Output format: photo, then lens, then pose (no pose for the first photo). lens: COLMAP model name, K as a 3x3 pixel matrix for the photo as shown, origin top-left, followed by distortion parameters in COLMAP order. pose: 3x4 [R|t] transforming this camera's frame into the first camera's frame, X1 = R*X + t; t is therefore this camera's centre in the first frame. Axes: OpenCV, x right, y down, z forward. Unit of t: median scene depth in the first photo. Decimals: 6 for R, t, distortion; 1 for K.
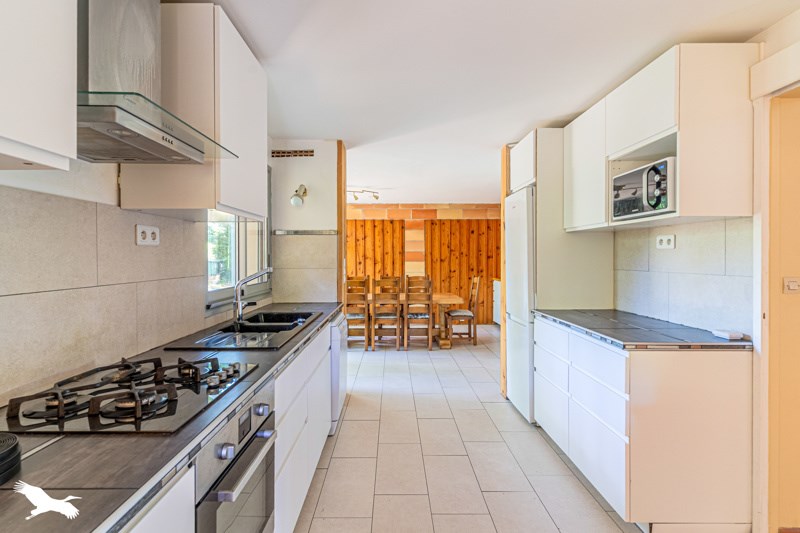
lens RADIAL K [[400.1, 0, 398.6], [0, 400.1, 263.7], [0, 0, 1]] dist [0.003620, 0.000372]
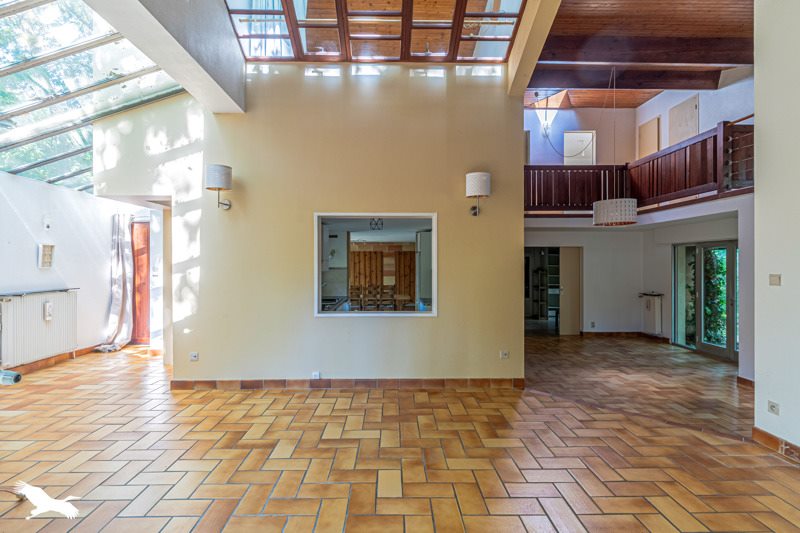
lens RADIAL K [[400.1, 0, 399.4], [0, 400.1, 267.4], [0, 0, 1]] dist [0.003620, 0.000372]
pose [[0.999948, 0.006613, 0.007819, 0.071320], [-0.006577, 0.999967, -0.004709, -0.035241], [-0.007850, 0.004658, 0.999958, -0.698708]]
